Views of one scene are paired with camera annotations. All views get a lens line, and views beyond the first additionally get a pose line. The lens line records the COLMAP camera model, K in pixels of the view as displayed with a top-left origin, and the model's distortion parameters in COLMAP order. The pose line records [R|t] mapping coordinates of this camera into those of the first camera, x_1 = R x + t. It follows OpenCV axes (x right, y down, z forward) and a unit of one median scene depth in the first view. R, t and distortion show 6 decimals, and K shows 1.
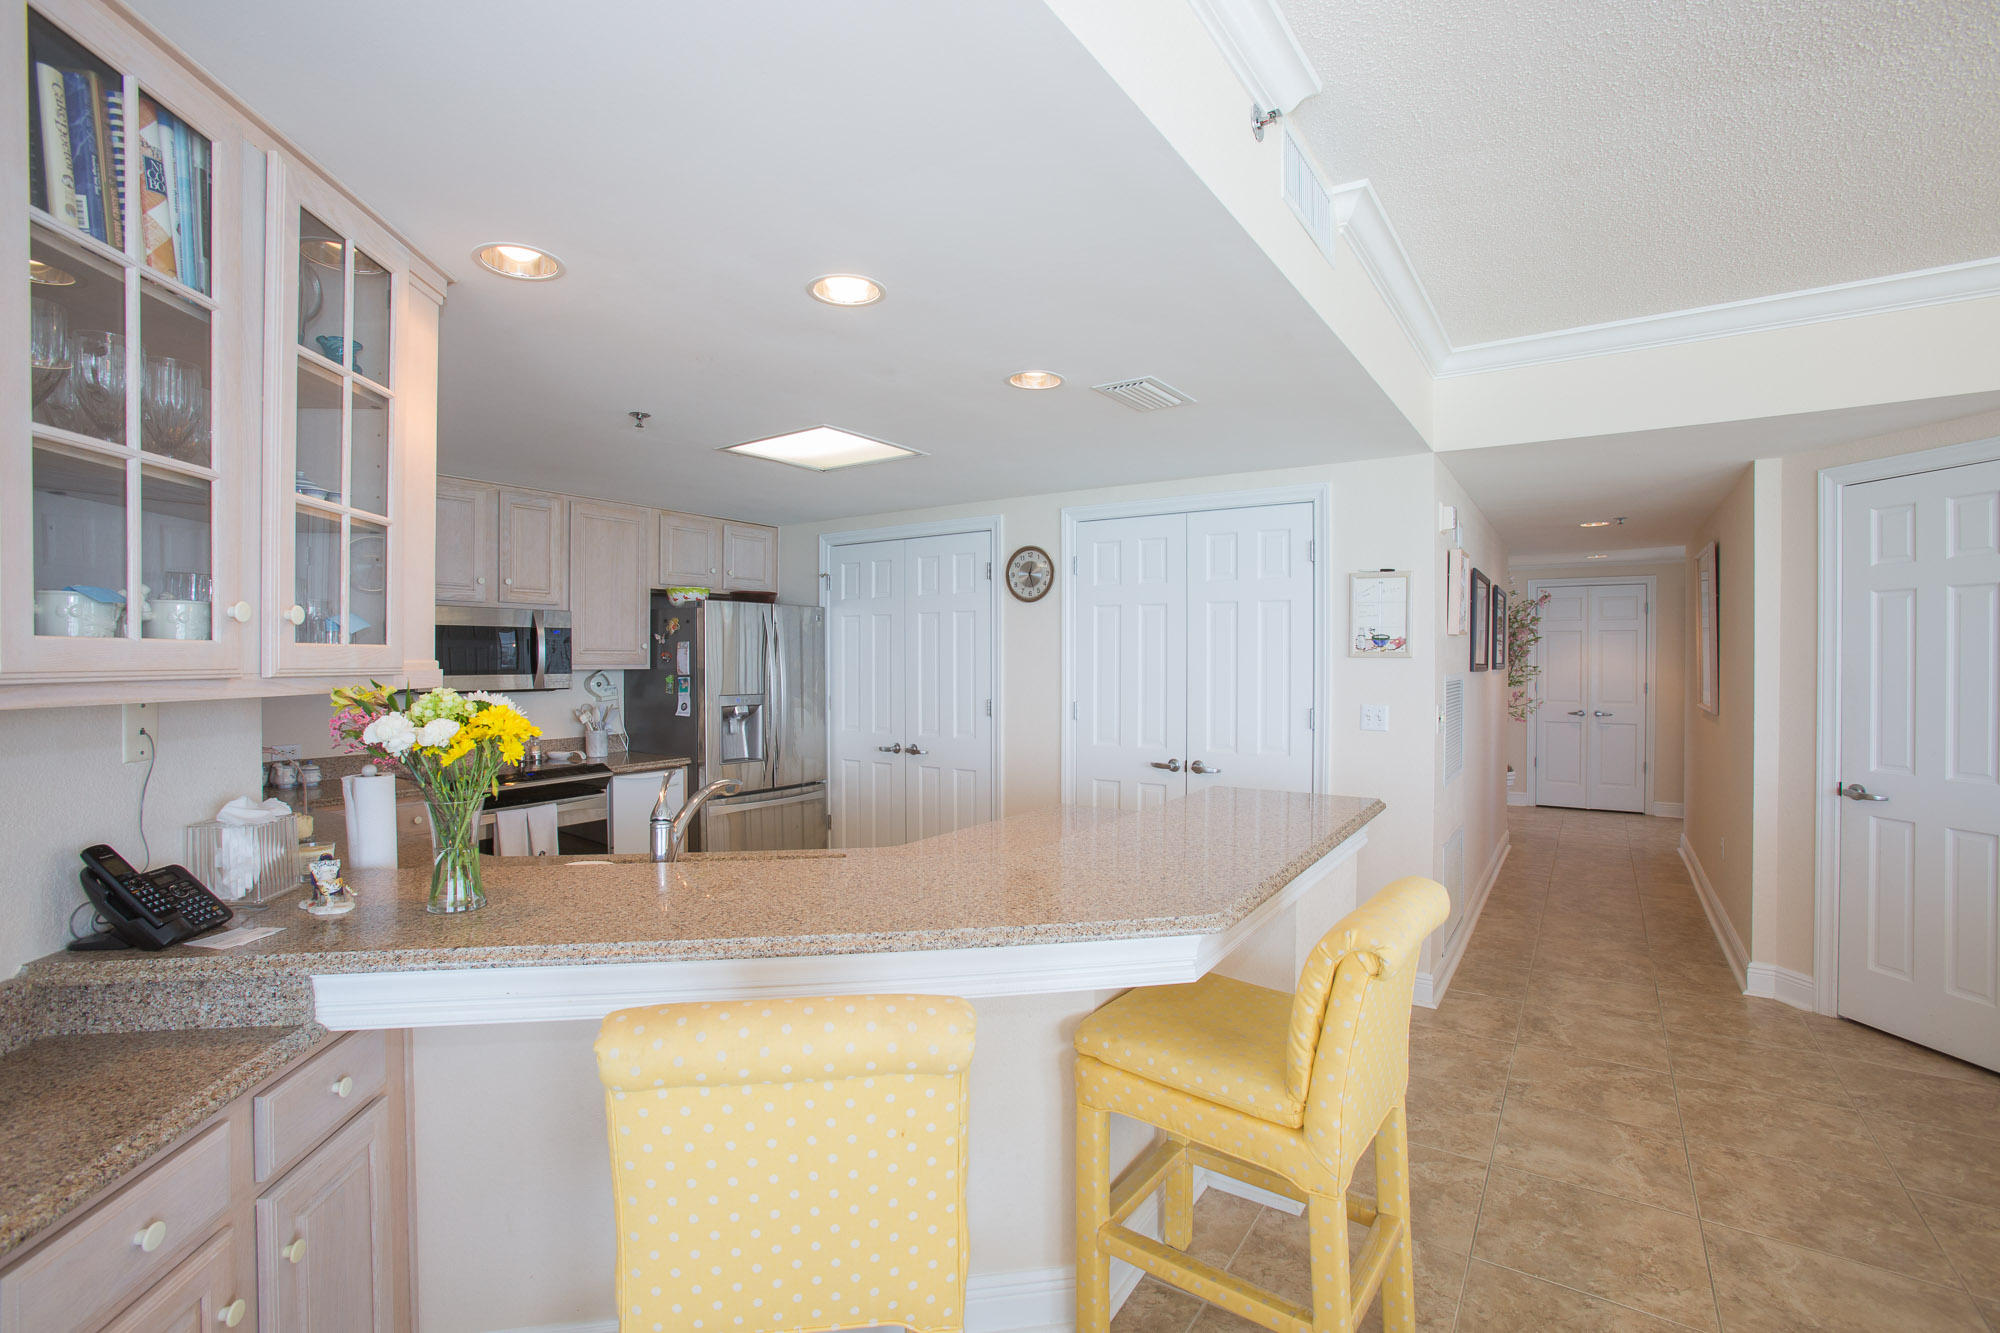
lens RADIAL K [[943.3, 0, 993.3], [0, 943.3, 666.0], [0, 0, 1]] dist [-0.065820, 0.028781]
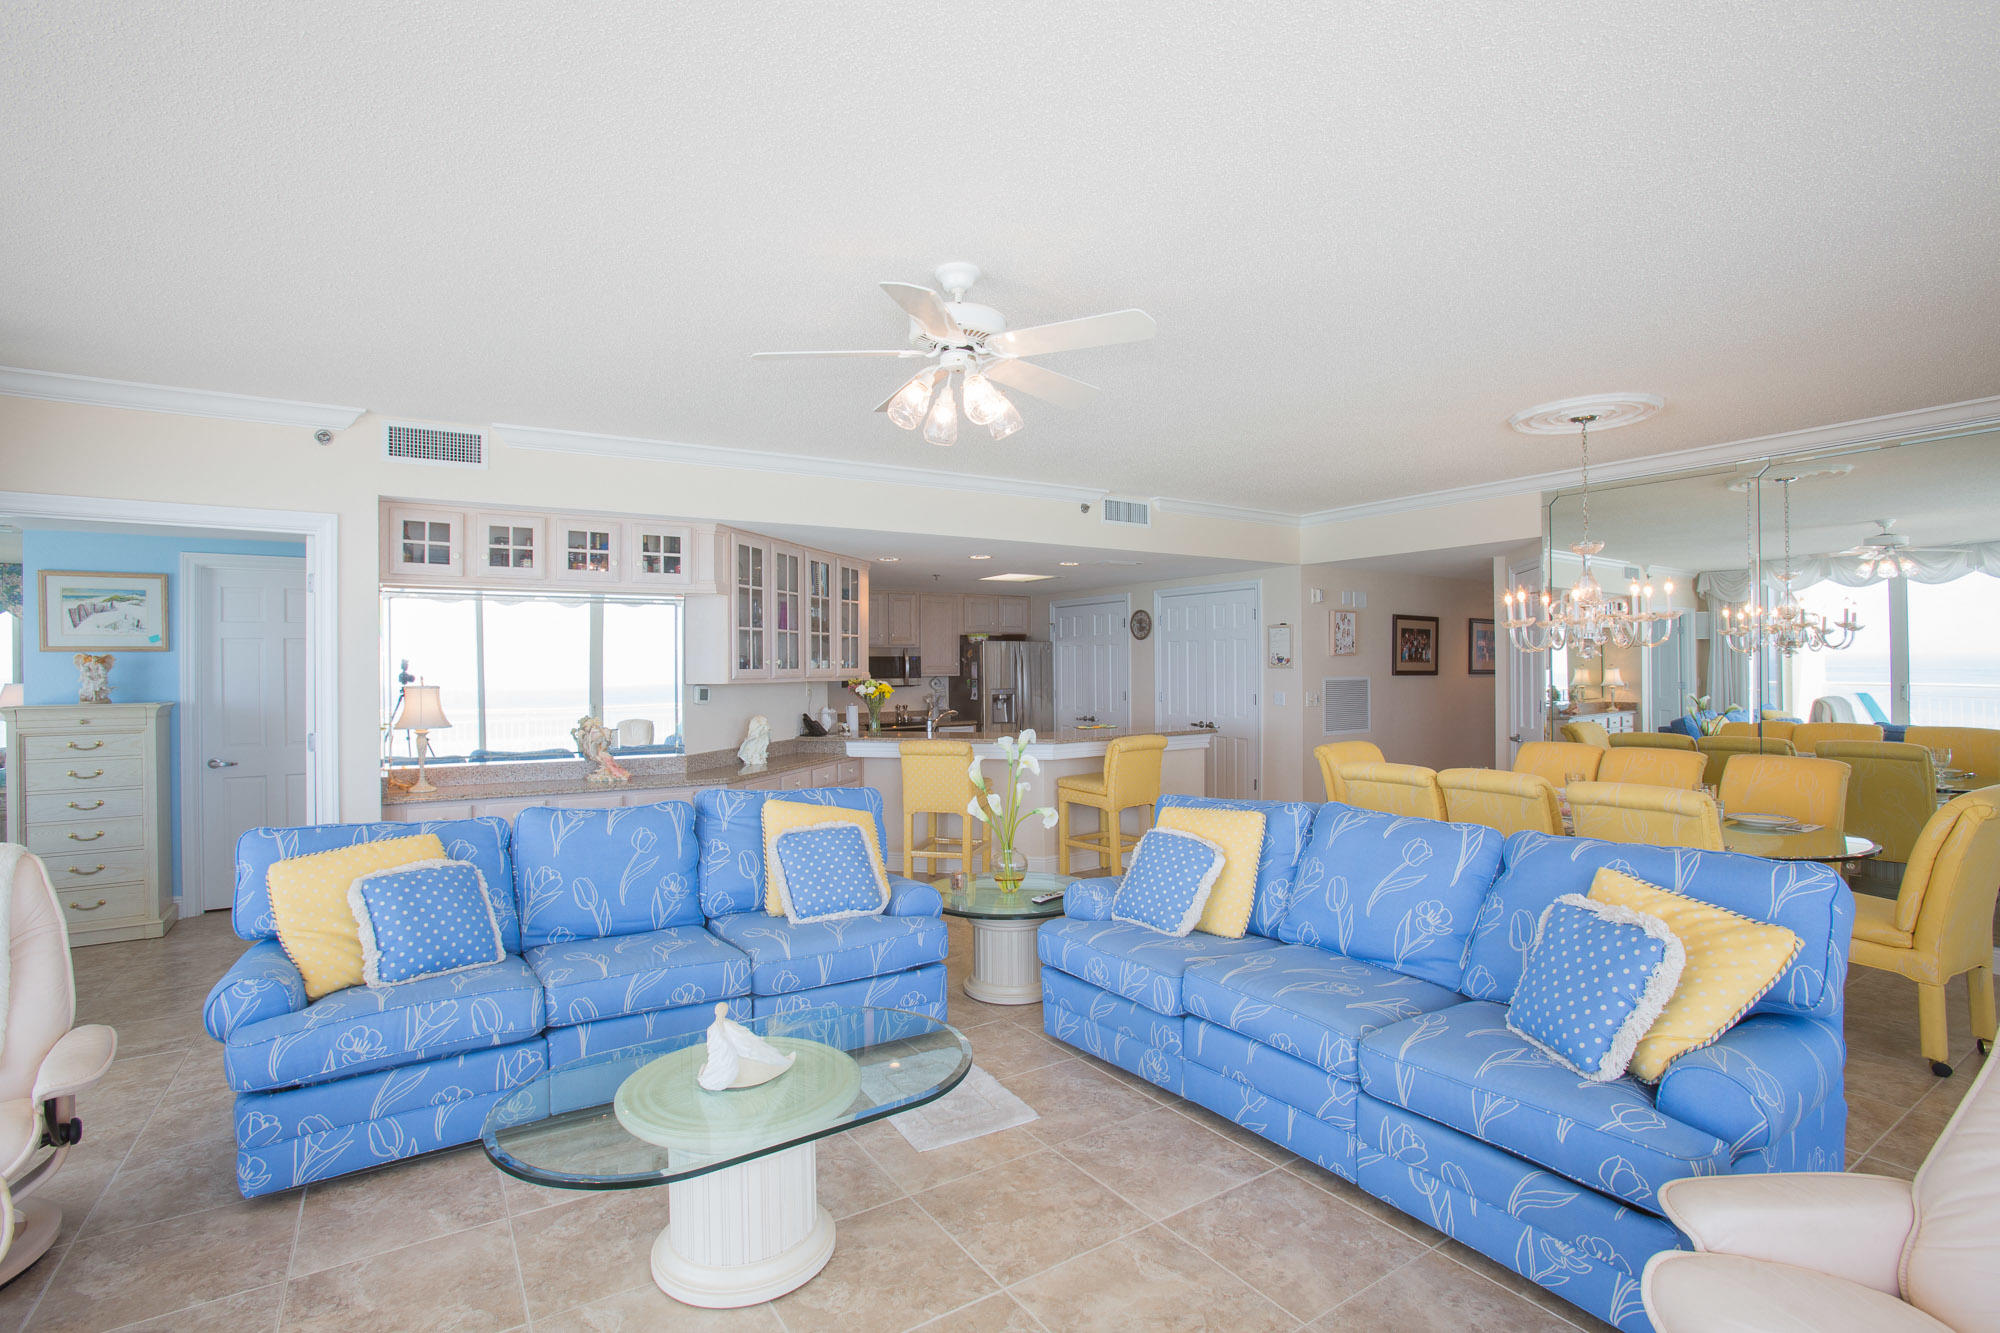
lens RADIAL K [[943.3, 0, 993.3], [0, 943.3, 666.0], [0, 0, 1]] dist [-0.065820, 0.028781]
pose [[0.925220, -0.007706, -0.379353, 0.480317], [0.003936, 0.999935, -0.010711, 0.004326], [0.379411, 0.008417, 0.925190, -0.859862]]
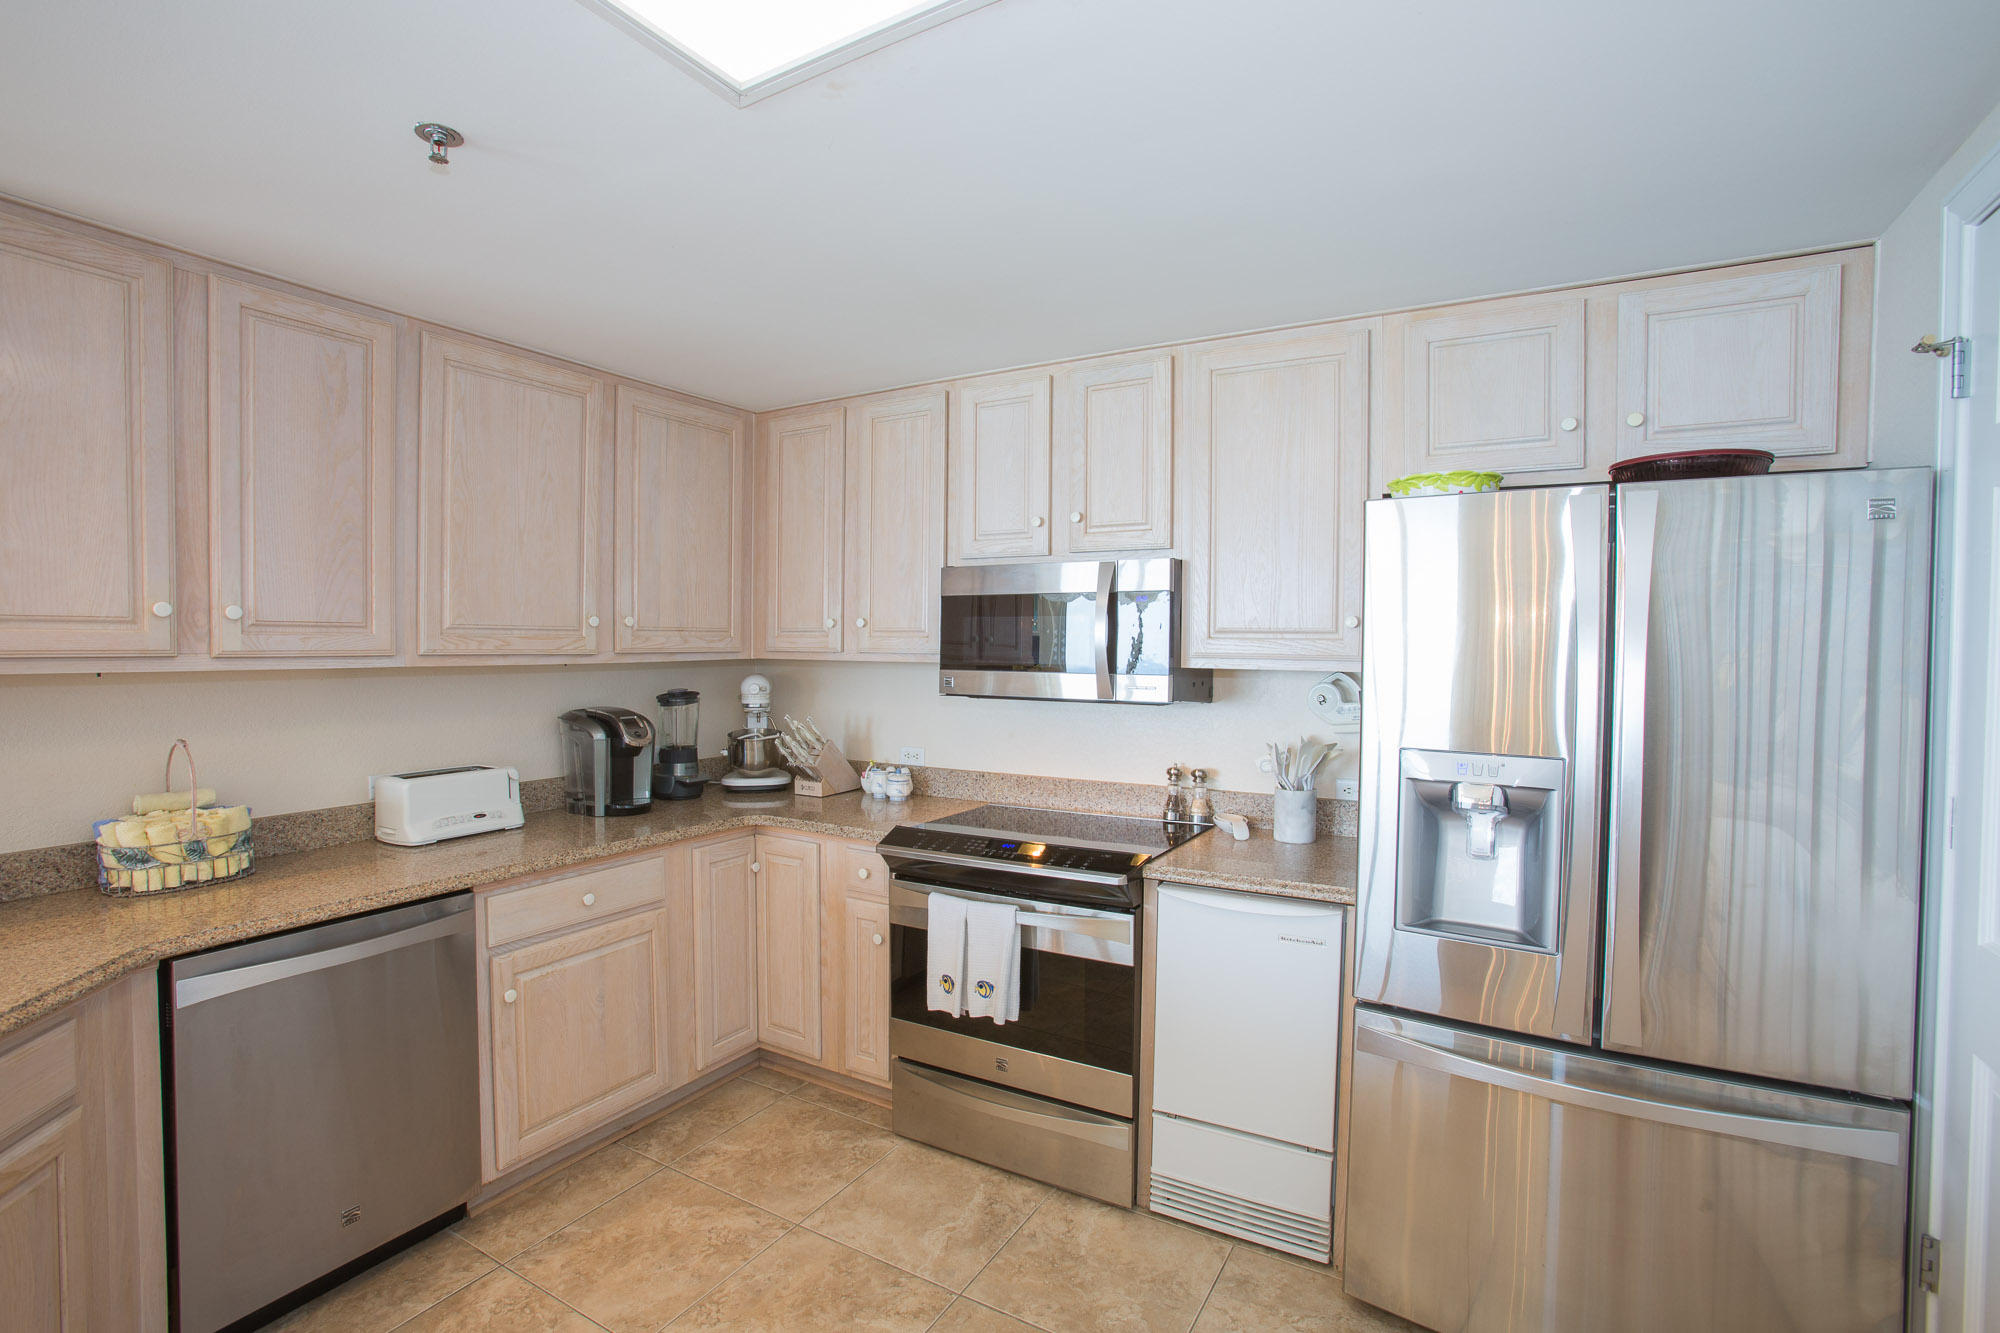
lens RADIAL K [[943.3, 0, 993.3], [0, 943.3, 666.0], [0, 0, 1]] dist [-0.065820, 0.028781]
pose [[0.074894, 0.023276, -0.996920, 0.073729], [-0.014851, 0.999643, 0.022224, -0.008014], [0.997081, 0.013141, 0.075213, 0.834752]]
